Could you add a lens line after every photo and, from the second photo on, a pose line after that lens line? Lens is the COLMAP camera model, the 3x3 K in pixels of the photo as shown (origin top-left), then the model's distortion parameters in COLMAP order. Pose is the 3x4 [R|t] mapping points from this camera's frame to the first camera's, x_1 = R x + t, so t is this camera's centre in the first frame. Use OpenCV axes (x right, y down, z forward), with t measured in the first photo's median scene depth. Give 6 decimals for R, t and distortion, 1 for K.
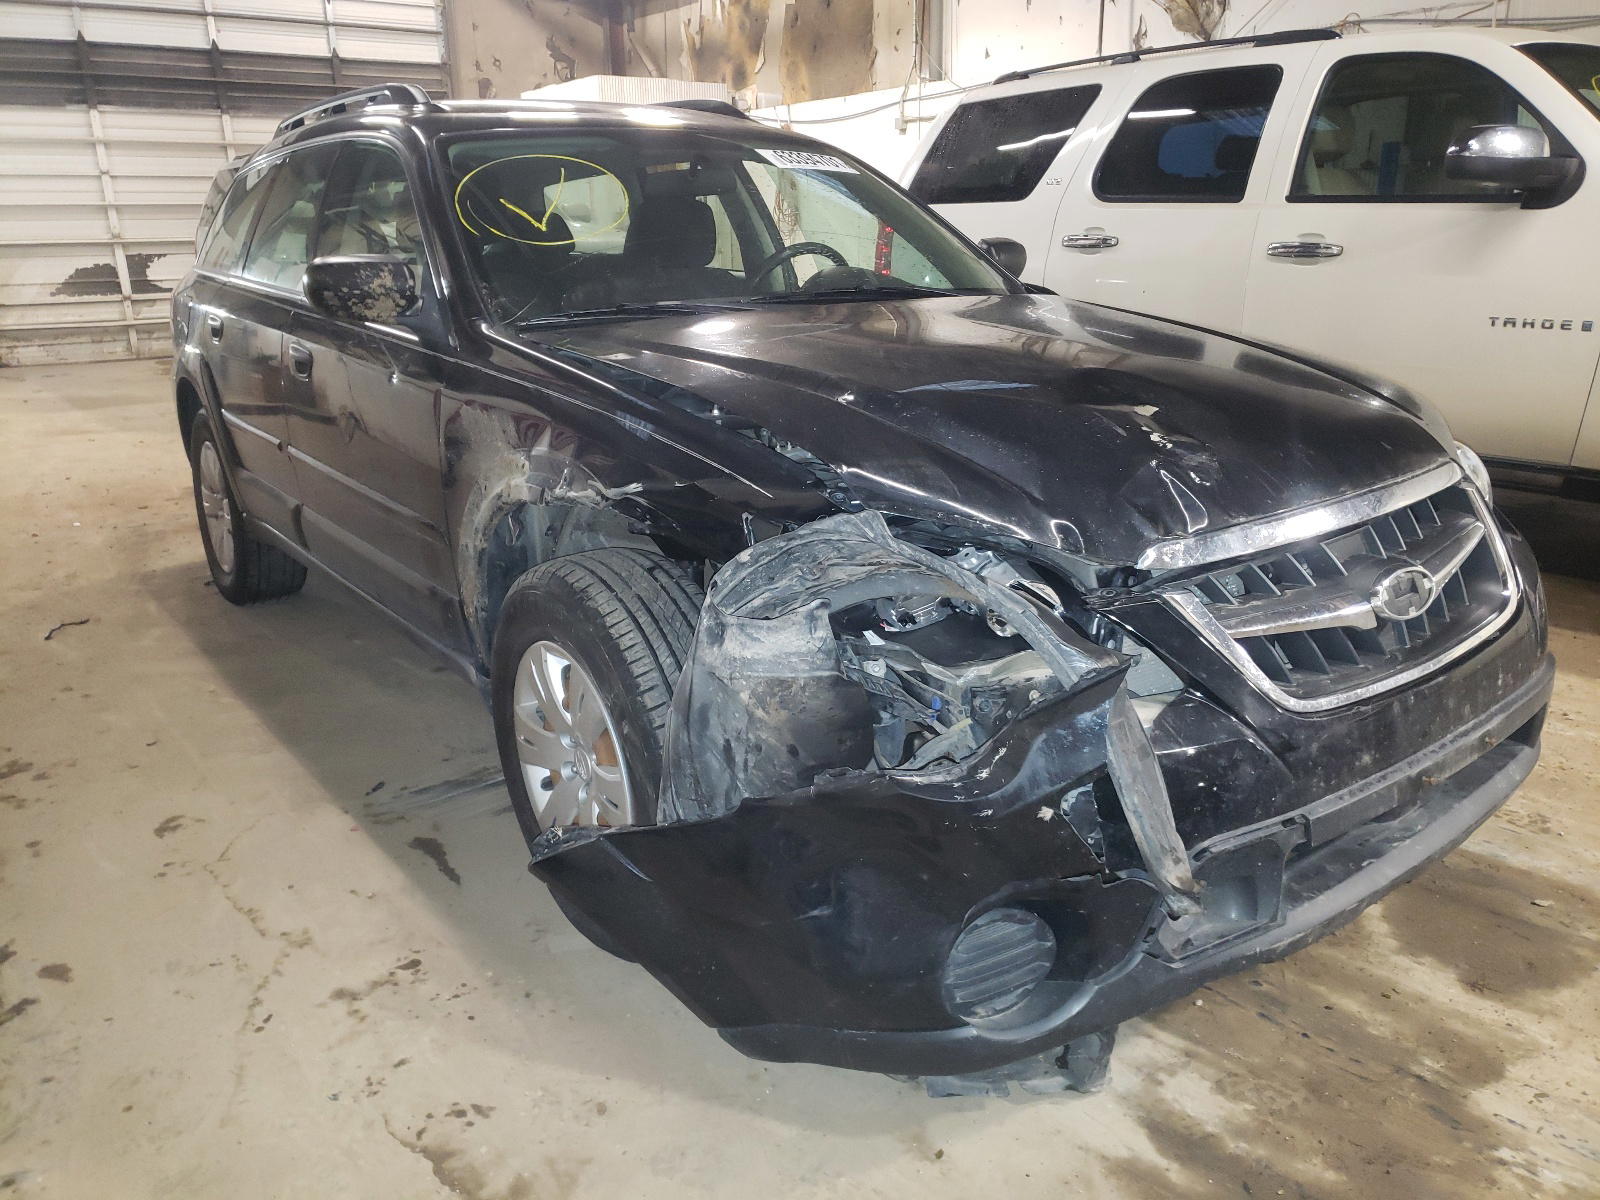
lens RADIAL K [[1227.8, 0, 787.8], [0, 1227.8, 608.6], [0, 0, 1]] dist [0.024520, -0.004442]
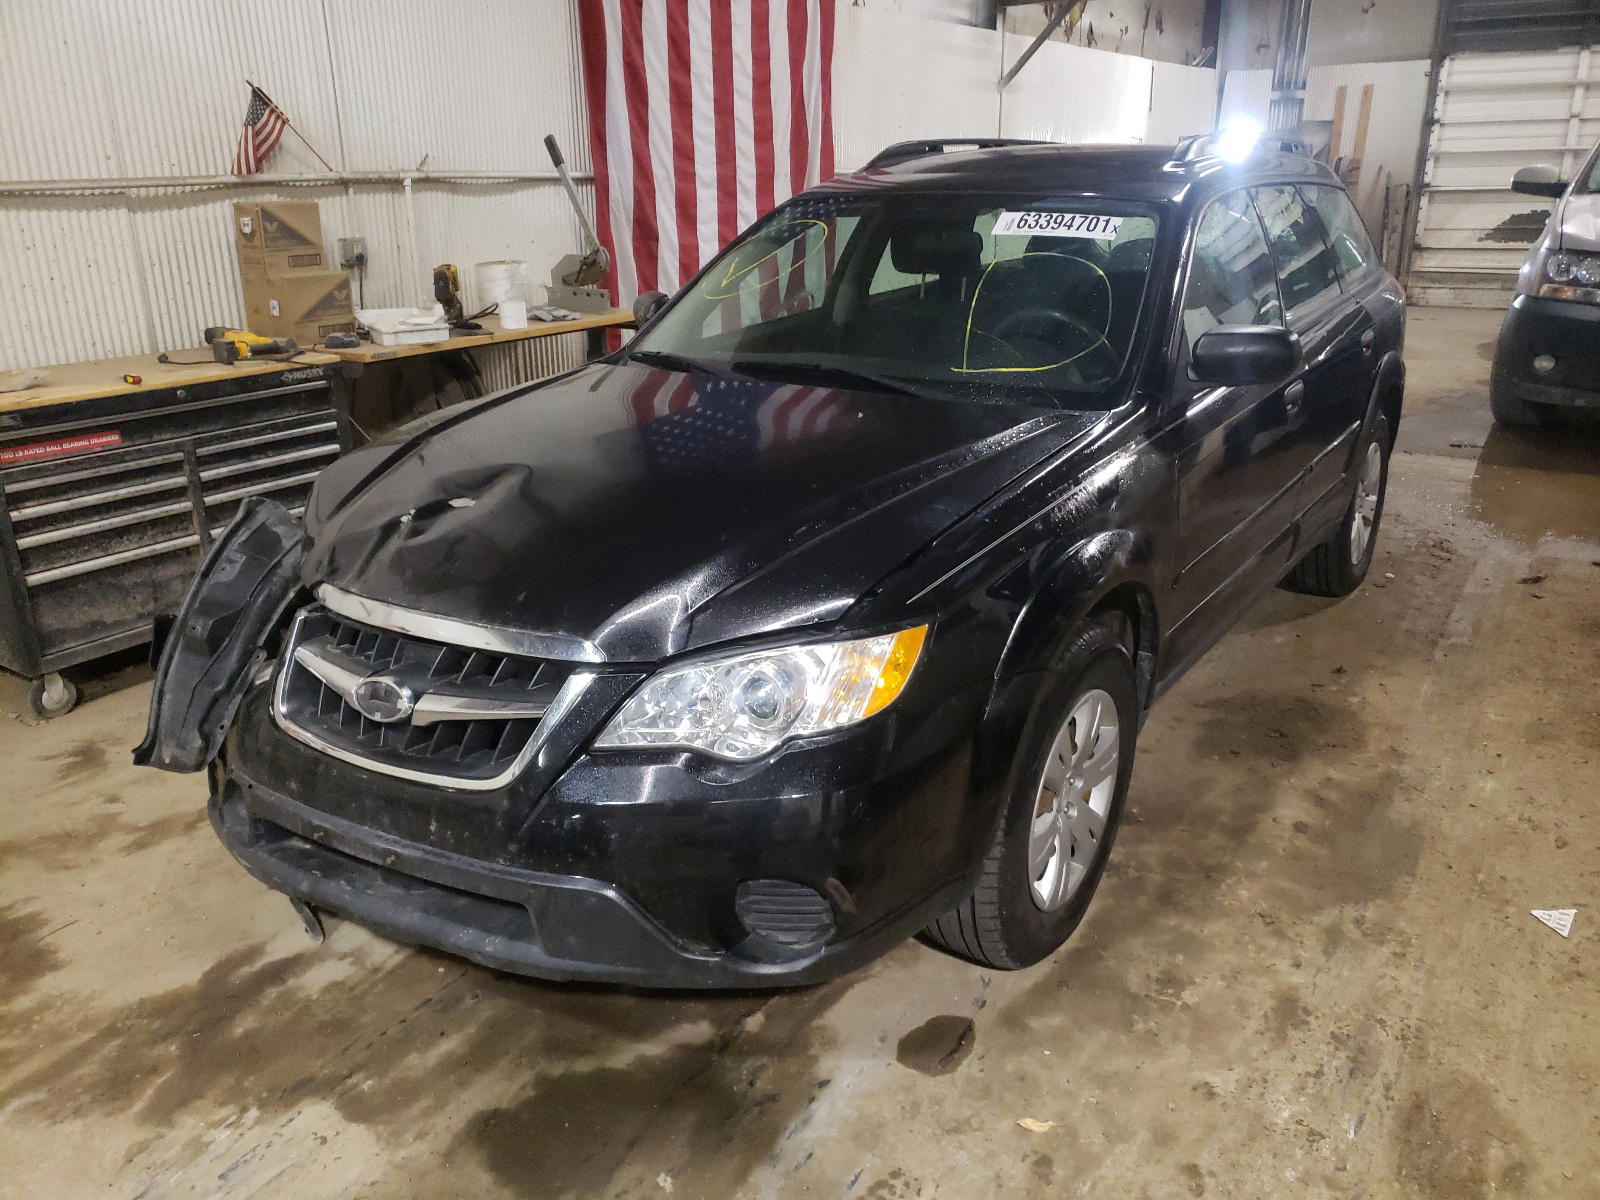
lens RADIAL K [[1227.8, 0, 787.8], [0, 1227.8, 608.6], [0, 0, 1]] dist [0.024520, -0.004442]
pose [[0.349864, 0.329265, -0.877029, 1.442506], [-0.272731, 0.931443, 0.240896, -0.417430], [0.896221, 0.154912, 0.415680, 0.748329]]
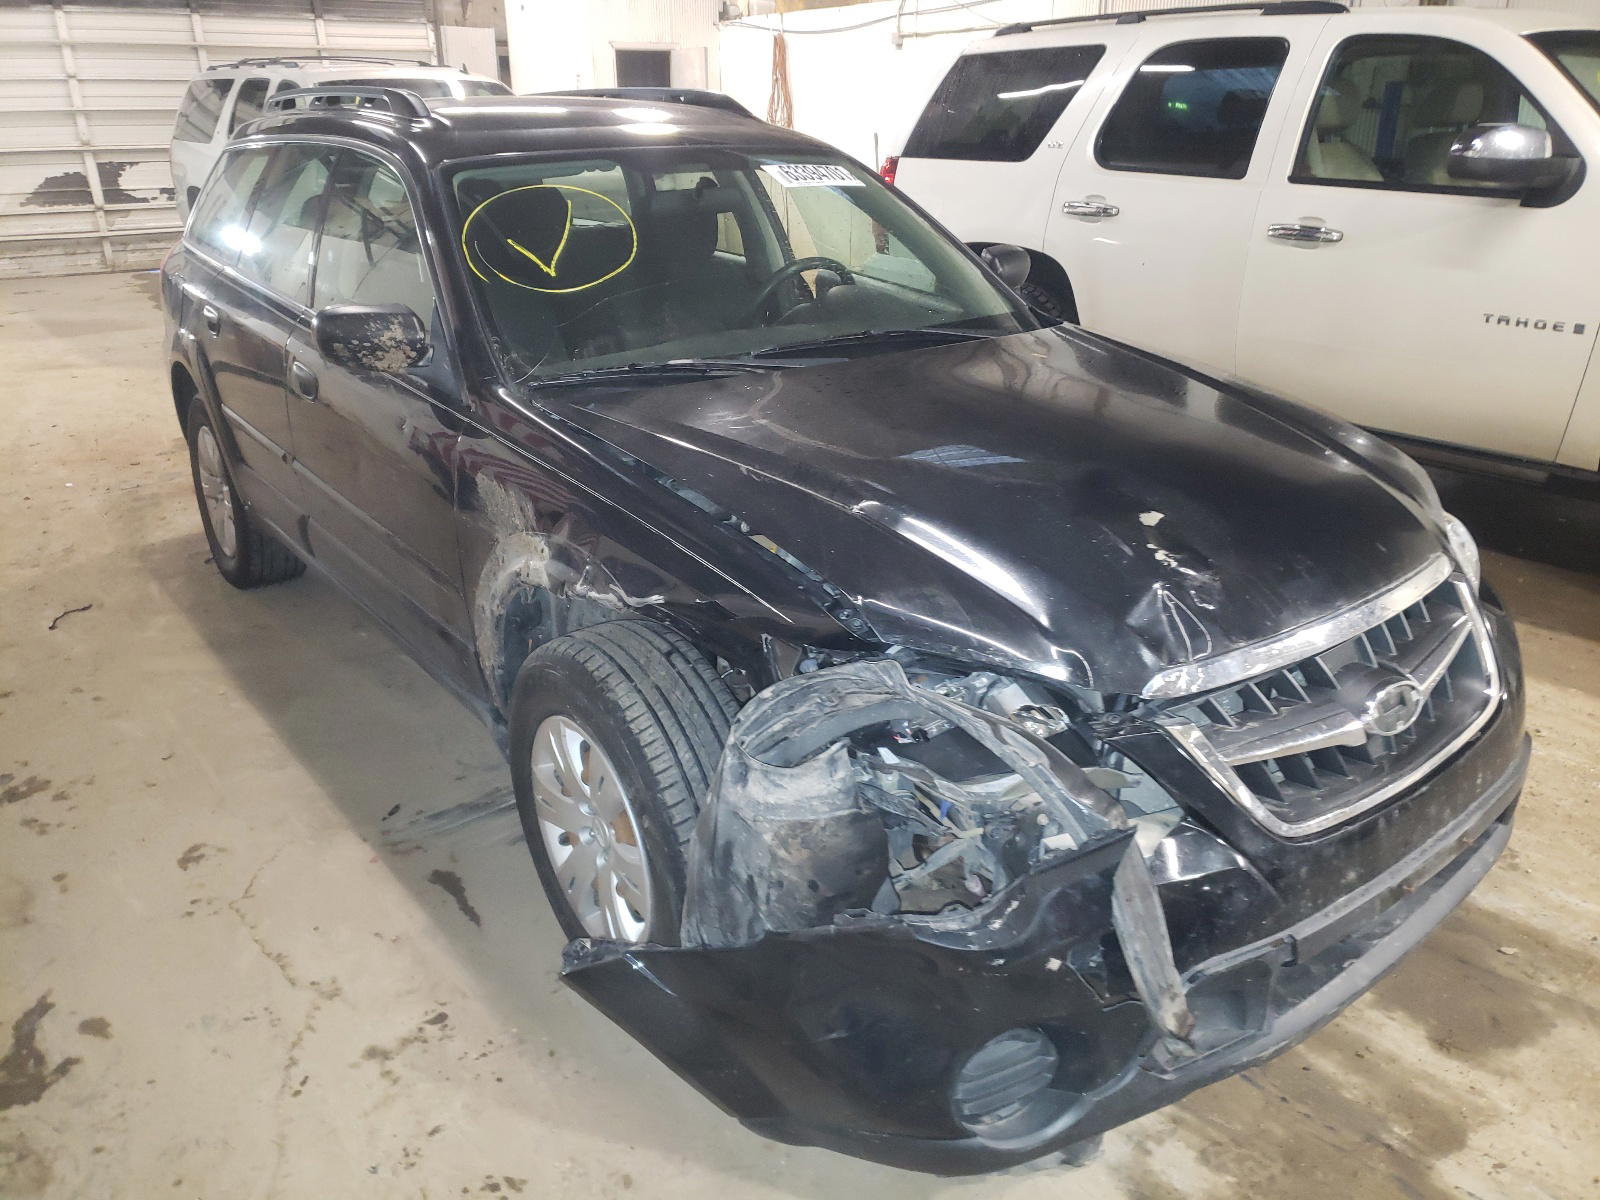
lens RADIAL K [[1225.6, 0, 800.0], [0, 1225.6, 600.0], [0, 0, 1]] dist [0.023142, -0.002884]
pose [[0.999787, 0.002912, 0.020435, -0.022410], [-0.004486, 0.996990, 0.077401, -0.159108], [-0.020148, -0.077476, 0.996791, -0.022105]]
